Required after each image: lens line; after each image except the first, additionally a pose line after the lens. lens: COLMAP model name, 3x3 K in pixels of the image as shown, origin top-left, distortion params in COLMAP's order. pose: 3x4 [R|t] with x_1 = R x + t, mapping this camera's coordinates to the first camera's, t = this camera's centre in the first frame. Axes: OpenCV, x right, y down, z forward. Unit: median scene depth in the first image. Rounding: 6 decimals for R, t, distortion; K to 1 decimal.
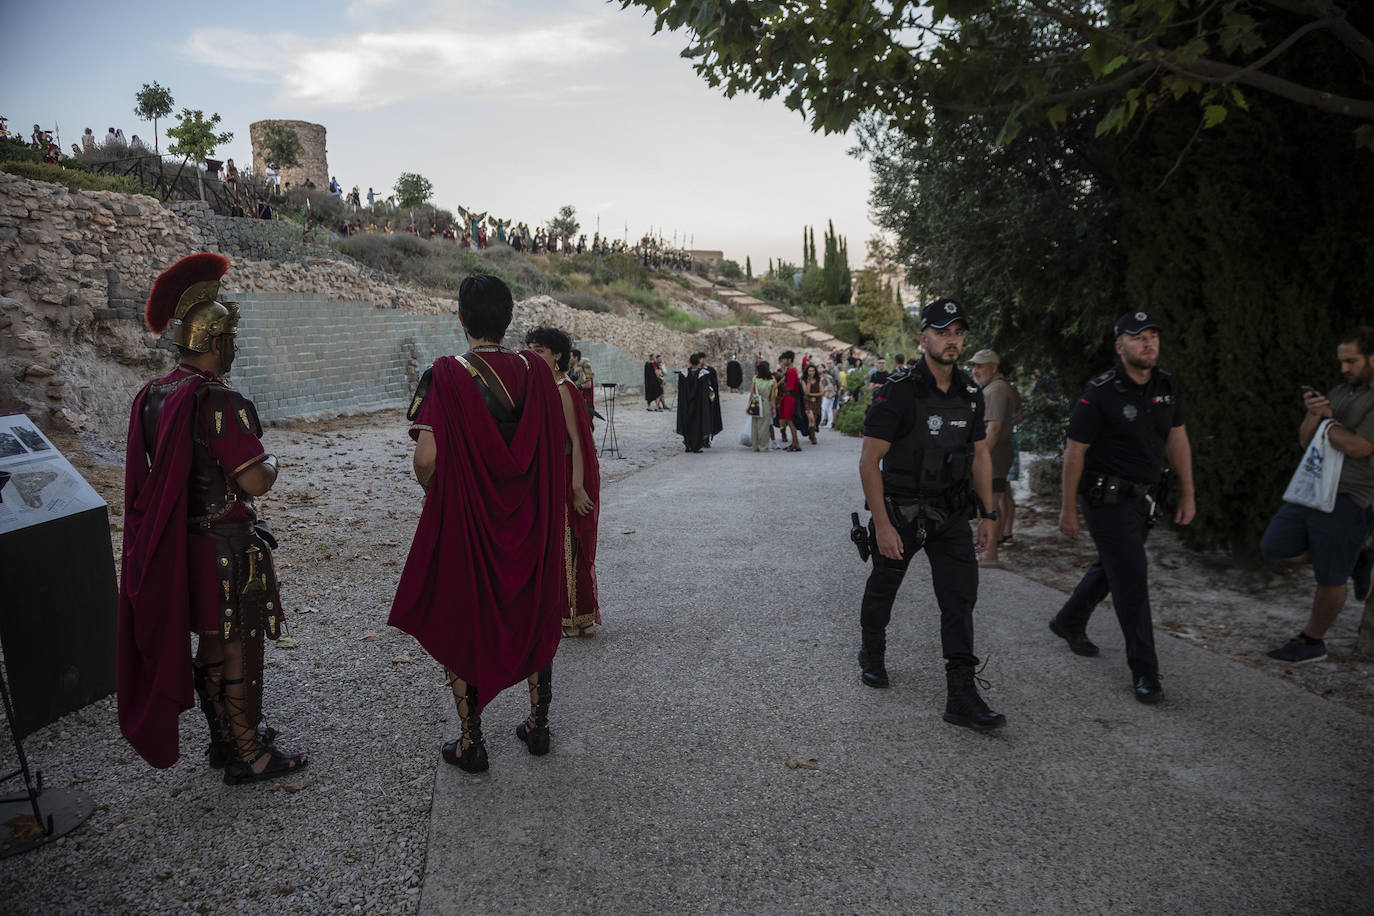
lens RADIAL K [[903.0, 0, 687.0], [0, 903.0, 458.0], [0, 0, 1]] dist [-0.137487, 0.067484]
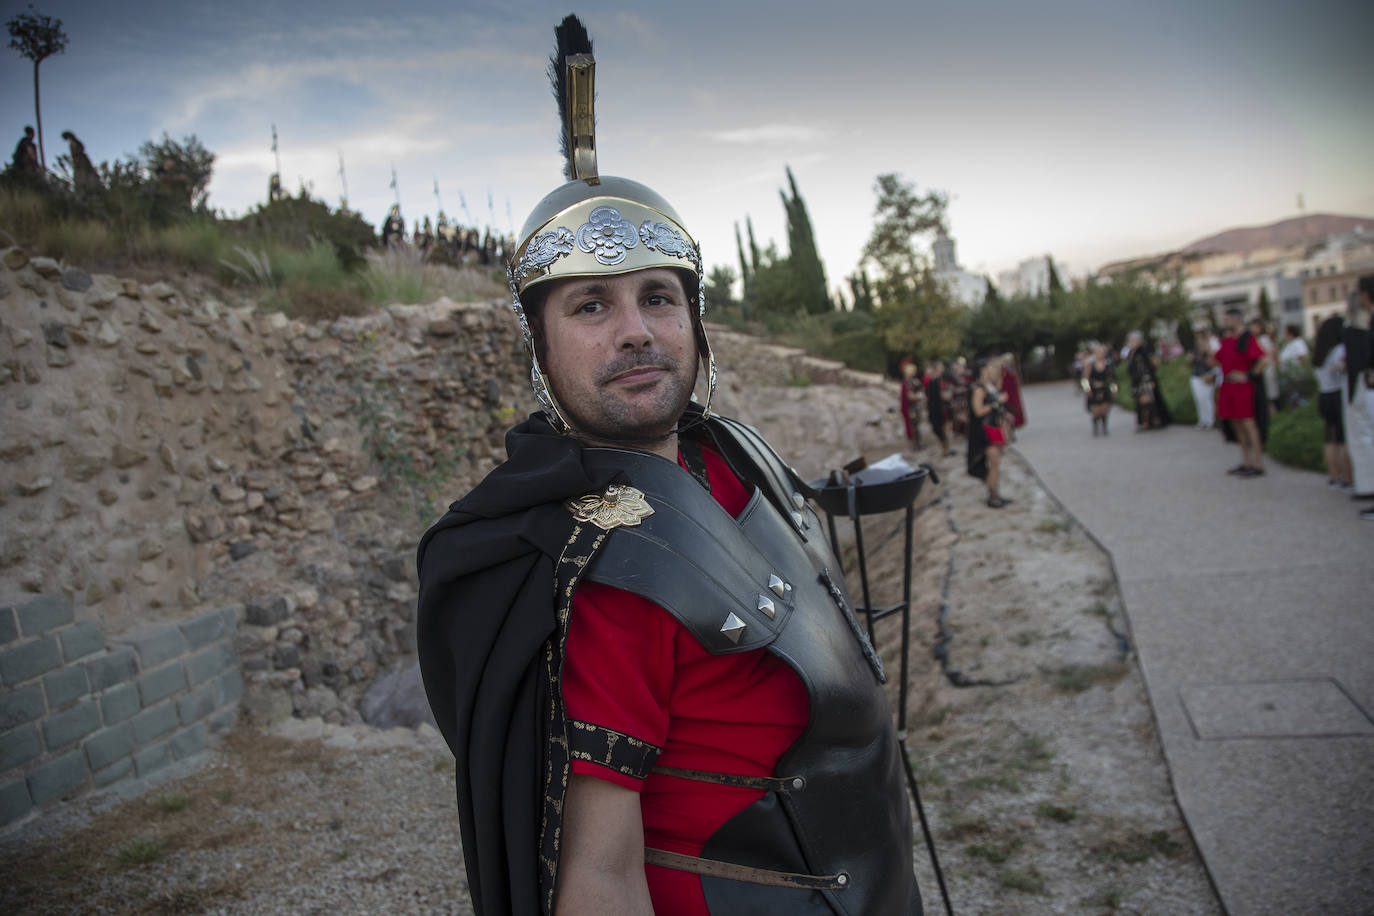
lens RADIAL K [[903.0, 0, 687.0], [0, 903.0, 458.0], [0, 0, 1]] dist [-0.137487, 0.067484]
pose [[0.988435, -0.131922, 0.074780, 0.033994], [0.137893, 0.987108, -0.081261, -0.053351], [-0.063096, 0.090633, 0.993884, 0.497435]]
